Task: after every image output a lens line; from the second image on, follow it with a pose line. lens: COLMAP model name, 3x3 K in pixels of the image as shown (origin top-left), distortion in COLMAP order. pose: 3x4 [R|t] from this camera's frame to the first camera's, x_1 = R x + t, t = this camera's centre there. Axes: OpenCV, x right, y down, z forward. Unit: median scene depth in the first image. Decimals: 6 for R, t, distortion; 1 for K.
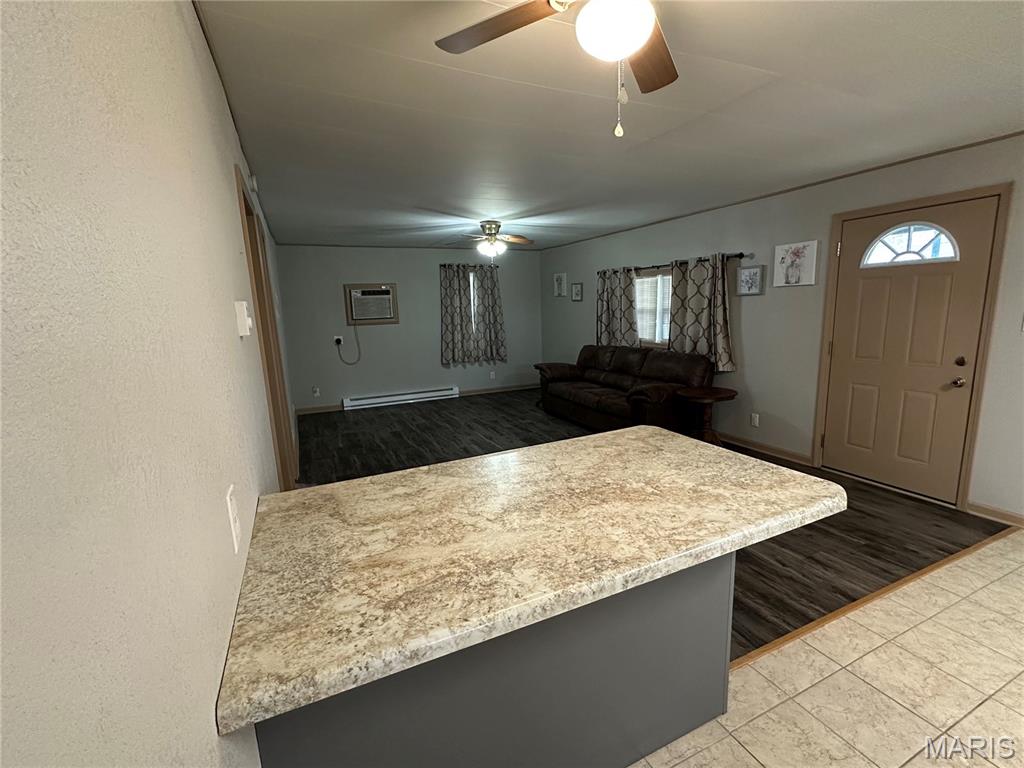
lens RADIAL K [[464.3, 0, 512.0], [0, 464.3, 384.0], [0, 0, 1]] dist [-0.003040, 0.000695]
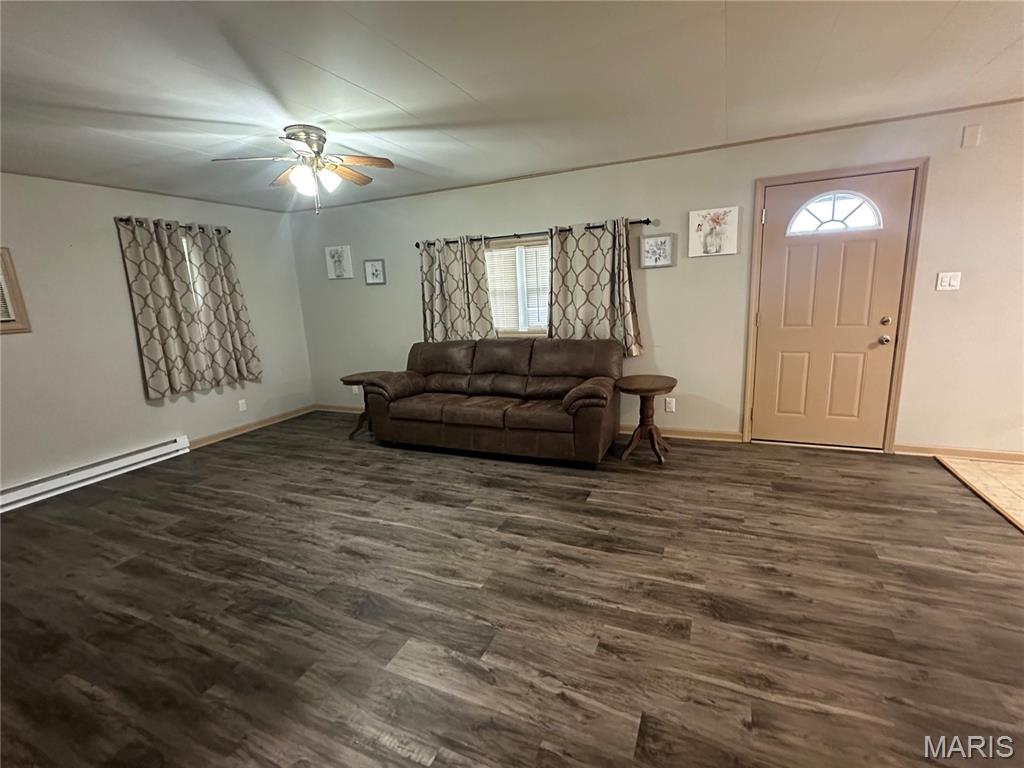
lens RADIAL K [[464.3, 0, 512.0], [0, 464.3, 384.0], [0, 0, 1]] dist [-0.003040, 0.000695]
pose [[0.752869, -0.139506, 0.643215, -0.246678], [0.136990, 0.989090, 0.054179, -0.046483], [-0.643756, 0.047324, 0.763766, 0.417726]]
